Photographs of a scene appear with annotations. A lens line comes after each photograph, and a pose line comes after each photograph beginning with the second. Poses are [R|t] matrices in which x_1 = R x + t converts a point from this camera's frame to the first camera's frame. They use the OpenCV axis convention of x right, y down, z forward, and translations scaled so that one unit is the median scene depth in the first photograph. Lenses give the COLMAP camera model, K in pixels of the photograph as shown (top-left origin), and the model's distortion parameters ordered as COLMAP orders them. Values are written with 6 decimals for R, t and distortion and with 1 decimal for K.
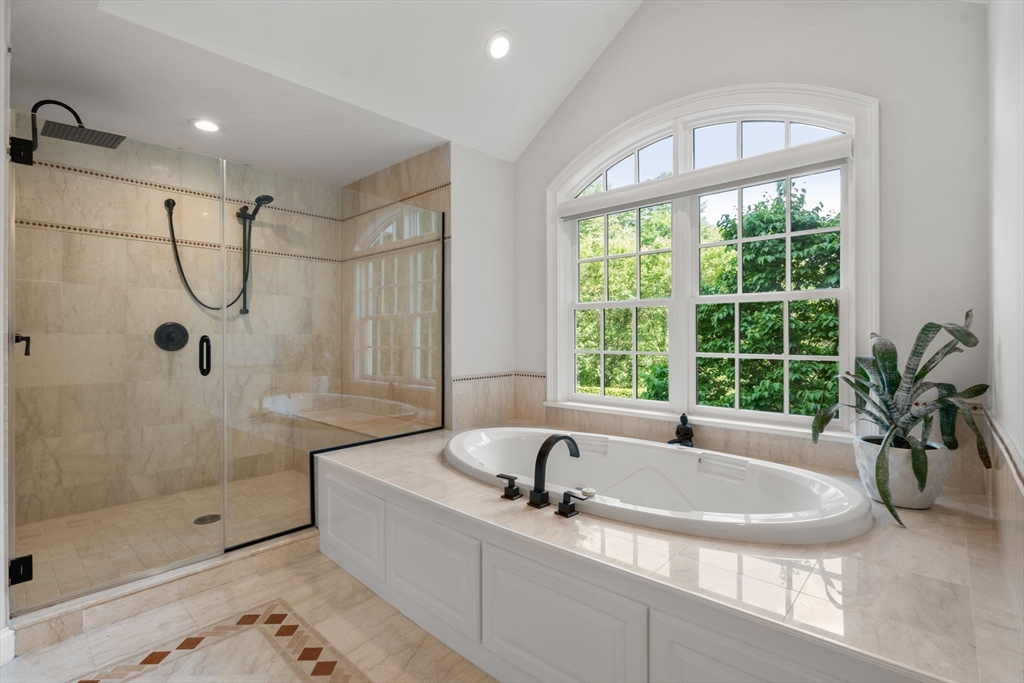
lens RADIAL K [[471.6, 0, 512.0], [0, 471.6, 341.5], [0, 0, 1]] dist [0.000284, 0.000270]
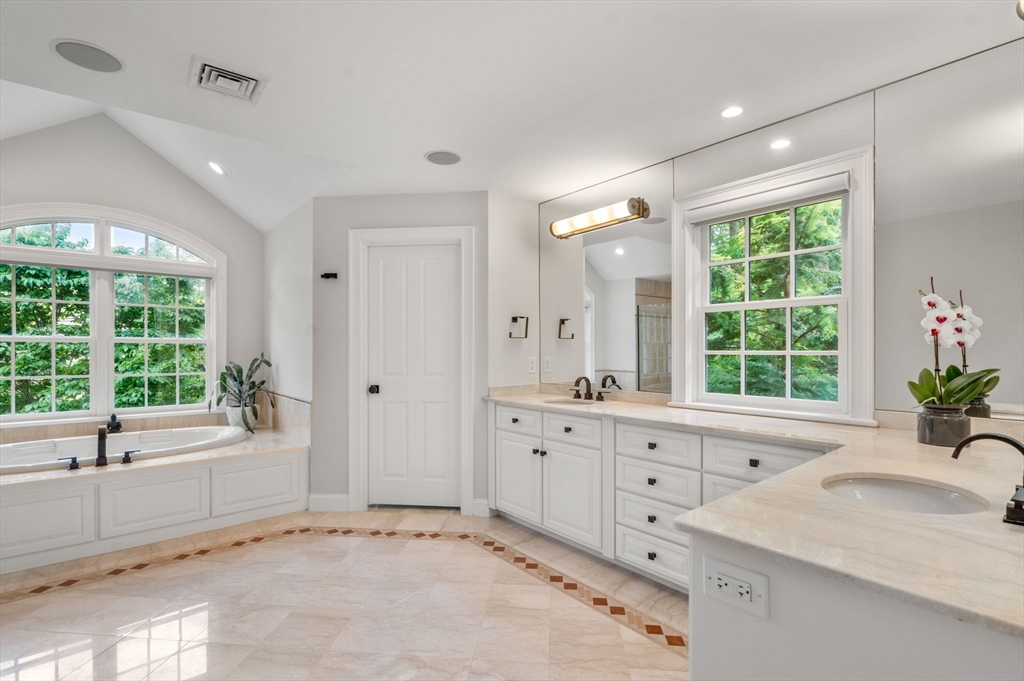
lens RADIAL K [[471.6, 0, 512.0], [0, 471.6, 340.5], [0, 0, 1]] dist [0.000284, 0.000270]
pose [[0.125773, 0.019857, 0.991860, -1.016766], [0.006311, 0.999763, -0.020816, -0.048361], [-0.992039, 0.008878, 0.125618, -0.498092]]
